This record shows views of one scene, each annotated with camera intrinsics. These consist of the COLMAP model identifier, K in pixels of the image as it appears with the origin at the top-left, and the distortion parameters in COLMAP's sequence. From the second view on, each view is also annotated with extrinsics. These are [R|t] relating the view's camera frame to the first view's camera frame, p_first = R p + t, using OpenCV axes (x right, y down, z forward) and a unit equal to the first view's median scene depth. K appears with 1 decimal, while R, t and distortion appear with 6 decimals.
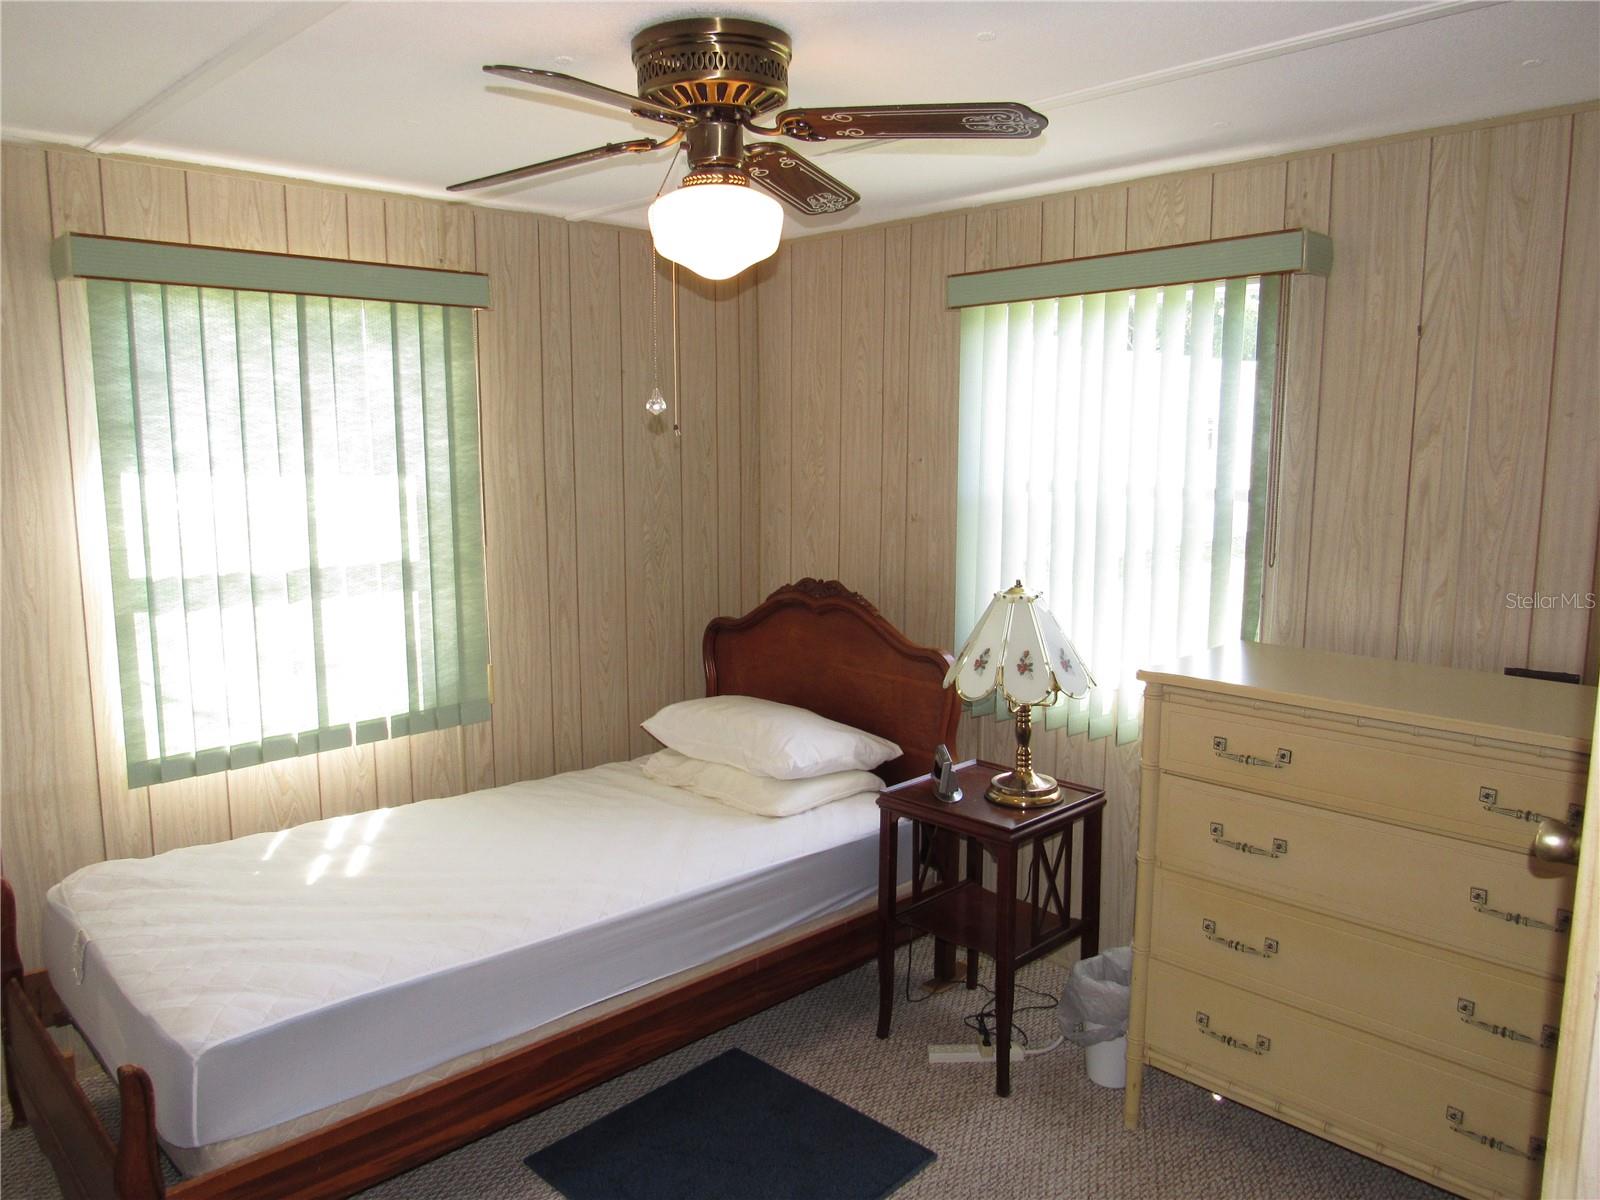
lens RADIAL K [[1148.8, 0, 806.4], [0, 1148.8, 598.7], [0, 0, 1]] dist [-0.028016, 0.010938]
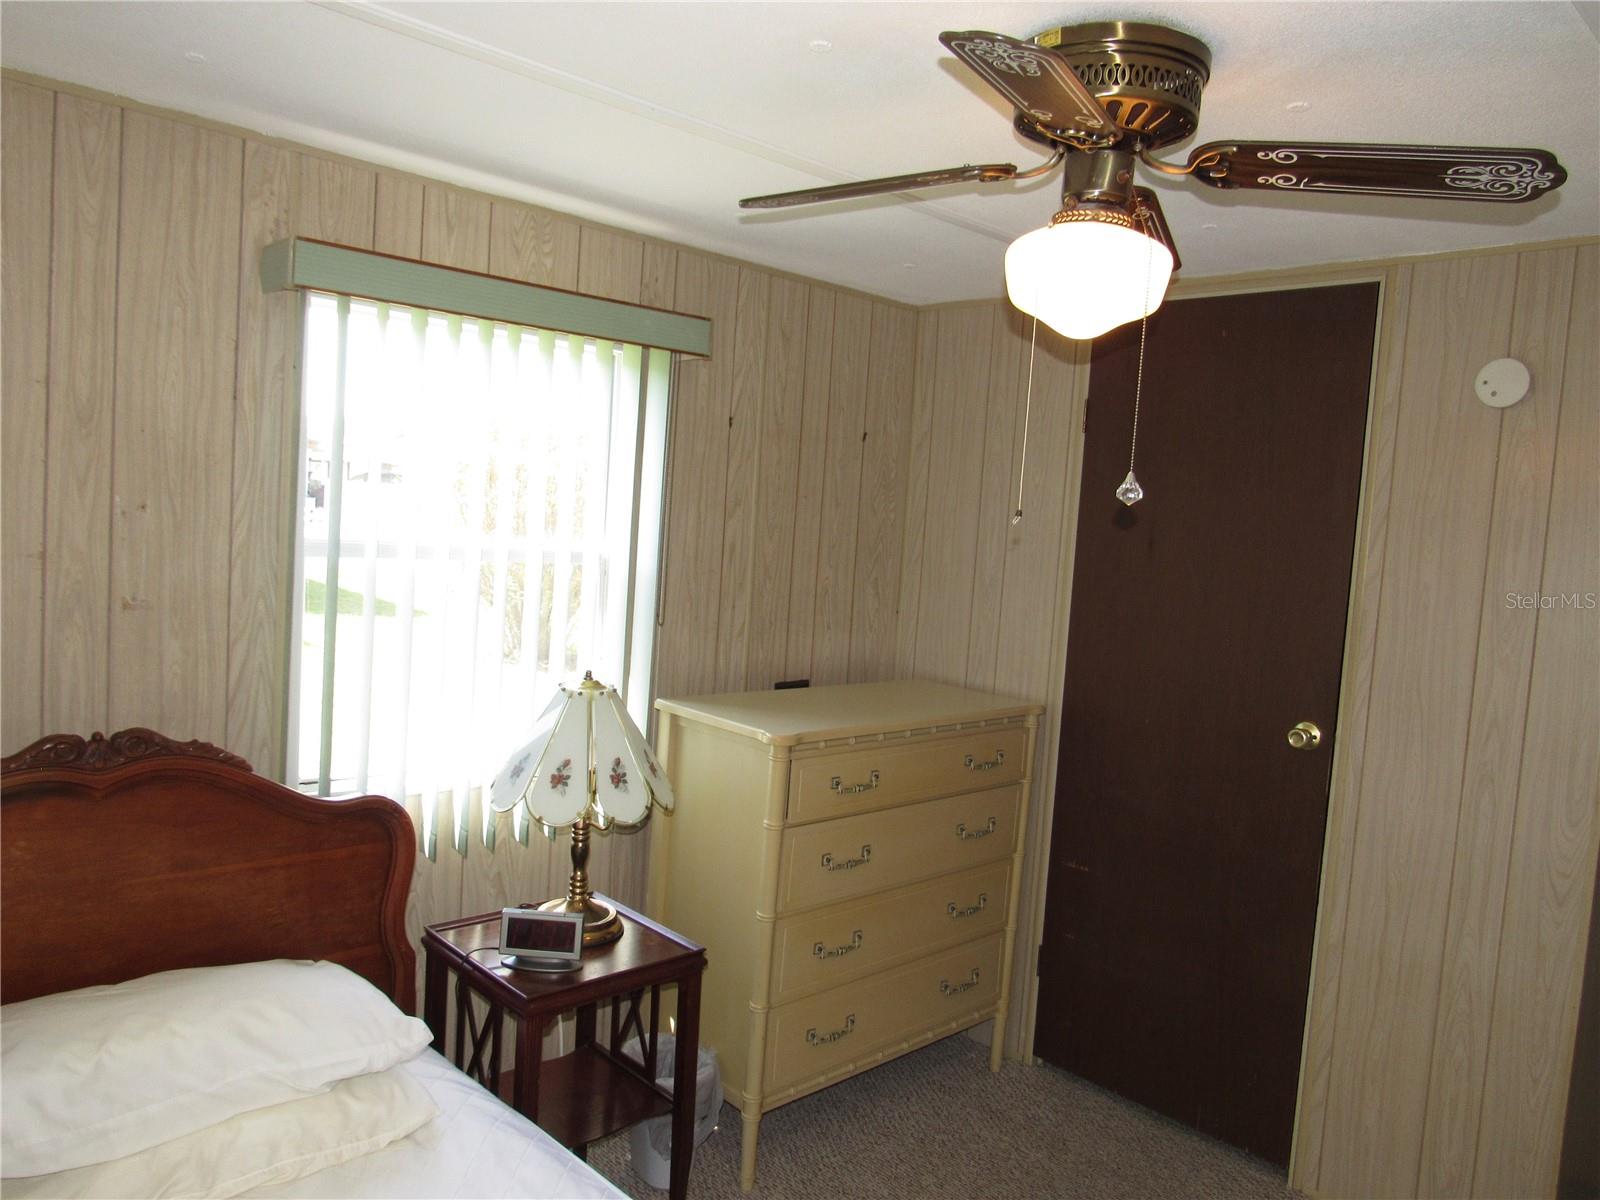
lens RADIAL K [[1148.8, 0, 806.8], [0, 1148.8, 603.0], [0, 0, 1]] dist [-0.028016, 0.010938]
pose [[0.013518, -0.074024, 0.997165, -0.660442], [0.073900, 0.994603, 0.072832, -0.117605], [-0.997174, 0.072706, 0.018915, 0.856875]]
